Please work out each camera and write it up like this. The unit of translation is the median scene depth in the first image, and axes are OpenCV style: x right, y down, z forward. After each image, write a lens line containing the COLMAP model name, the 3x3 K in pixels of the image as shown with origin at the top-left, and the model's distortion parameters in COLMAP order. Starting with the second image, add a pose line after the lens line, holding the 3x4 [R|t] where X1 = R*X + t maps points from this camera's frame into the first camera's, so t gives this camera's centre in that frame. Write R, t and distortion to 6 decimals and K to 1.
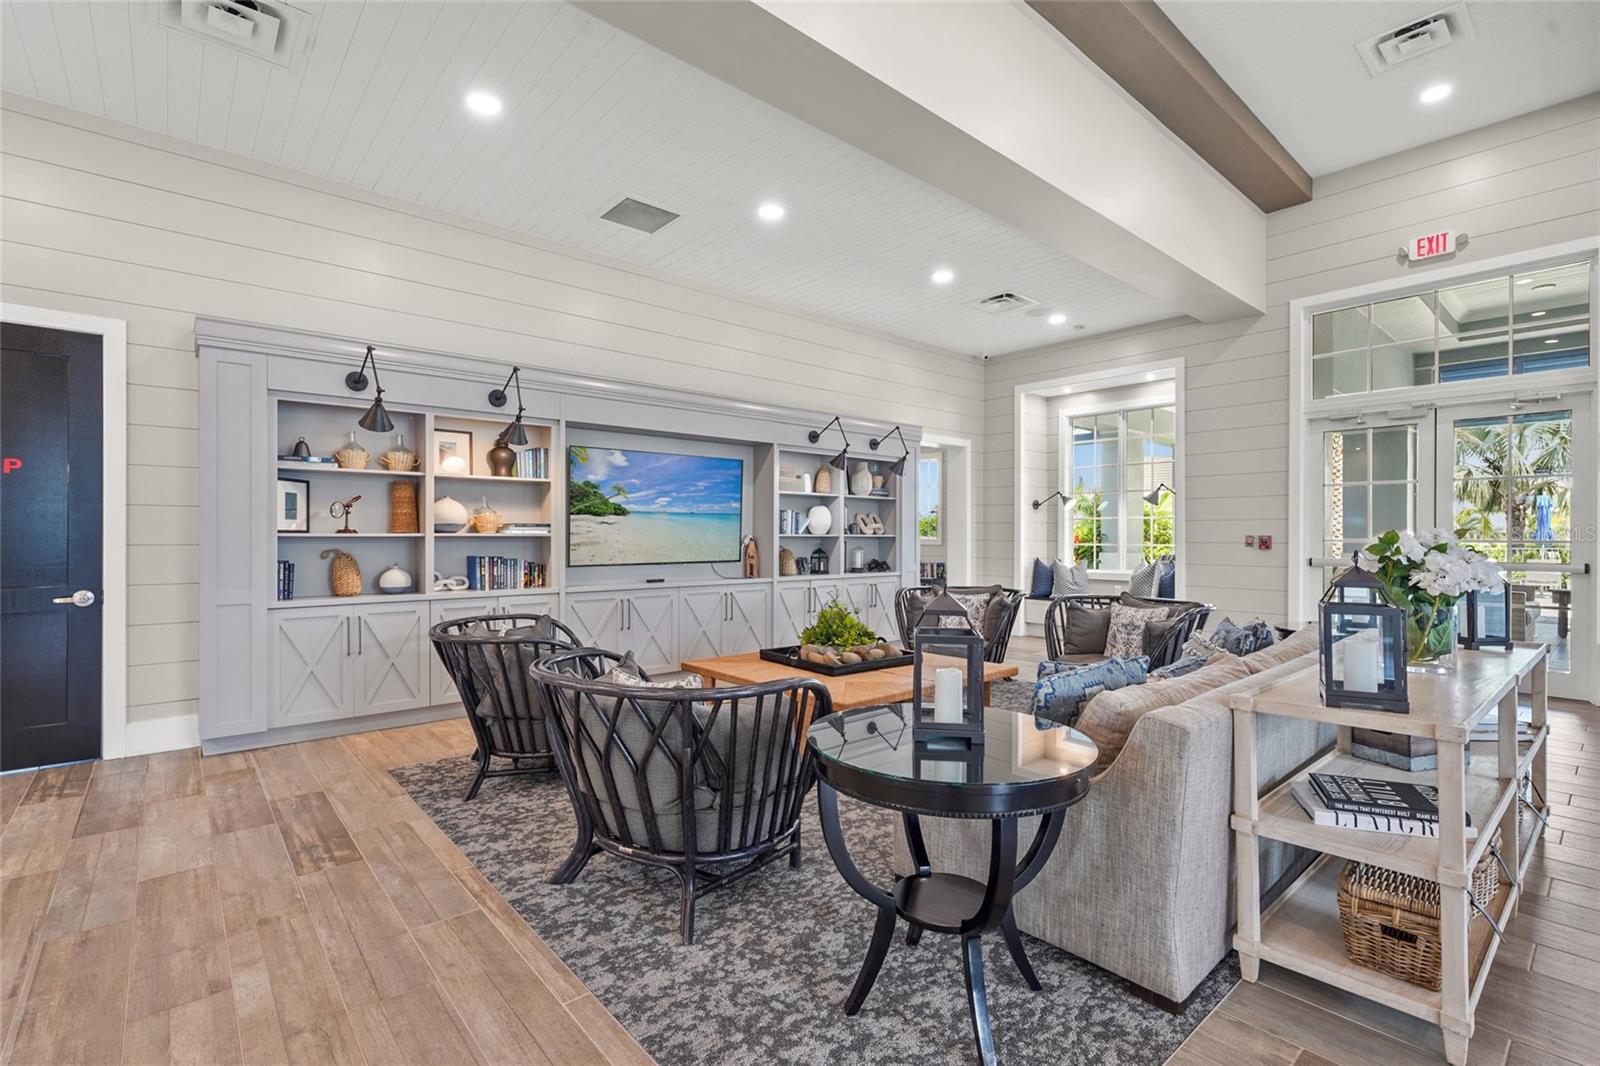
lens RADIAL K [[734.0, 0, 797.9], [0, 734.0, 535.2], [0, 0, 1]] dist [-0.003027, -0.000136]
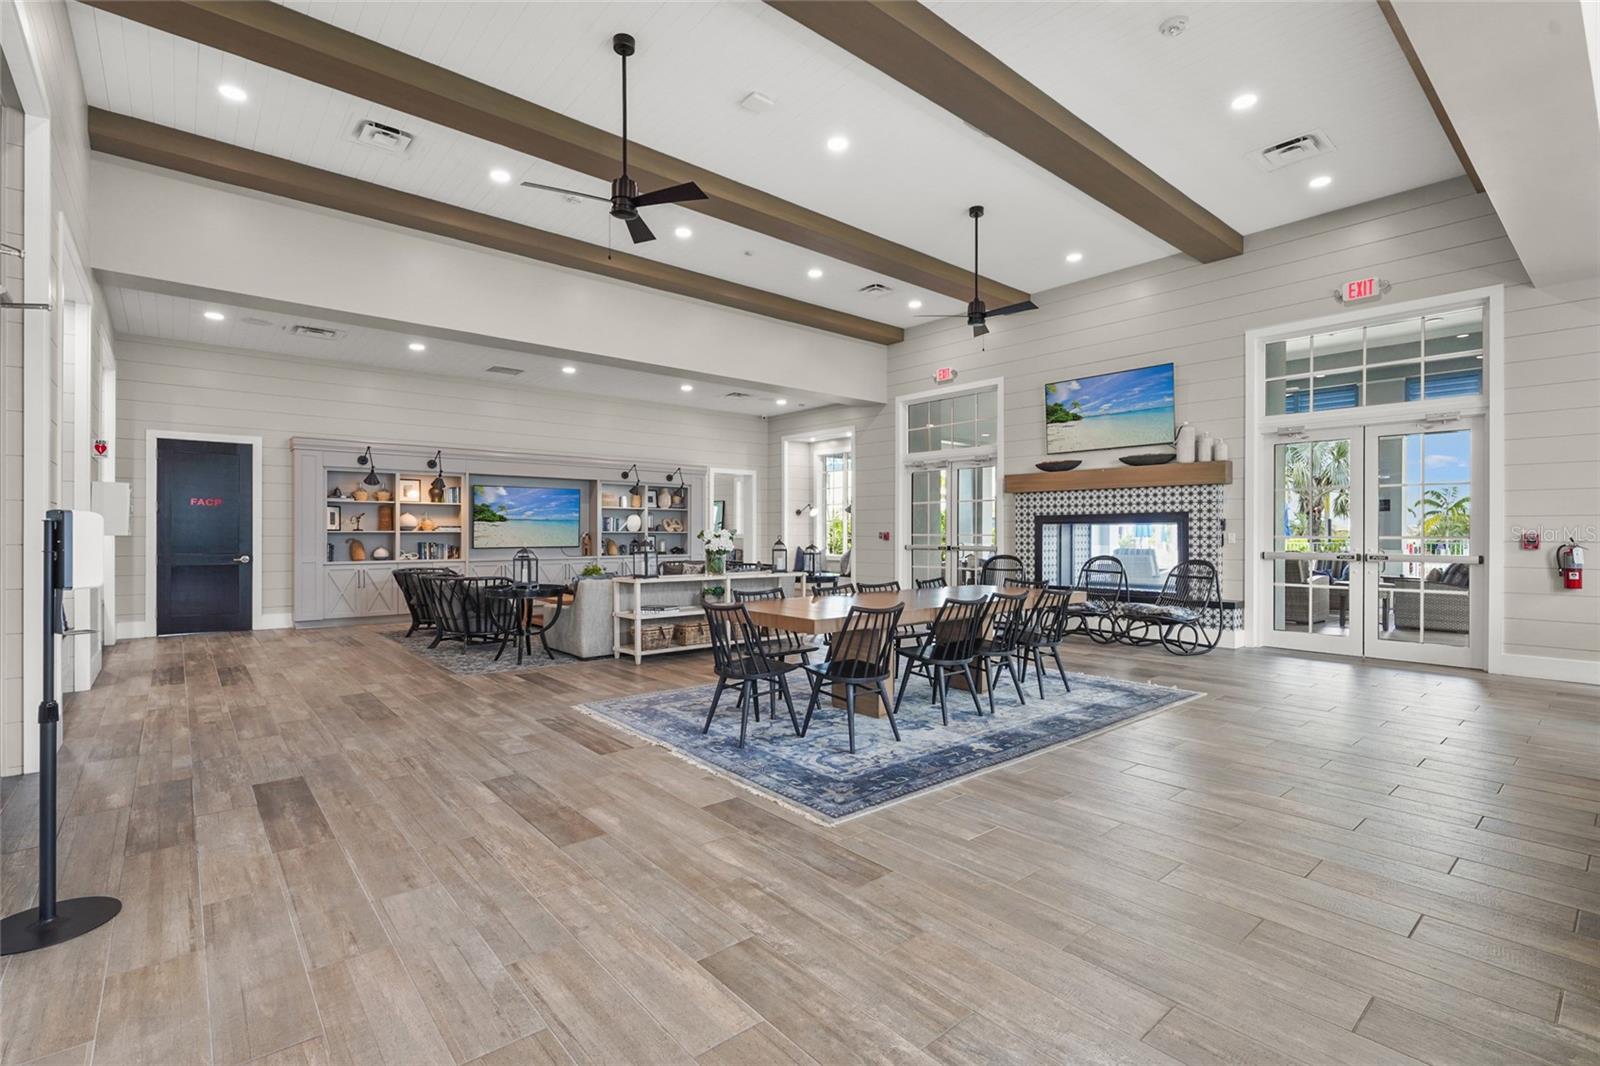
lens RADIAL K [[734.0, 0, 800.0], [0, 734.0, 531.3], [0, 0, 1]] dist [-0.003027, -0.000136]
pose [[0.999987, -0.000941, -0.005068, 0.603071], [0.000933, 0.999998, -0.001573, 0.002689], [0.005070, 0.001568, 0.999986, -0.997520]]
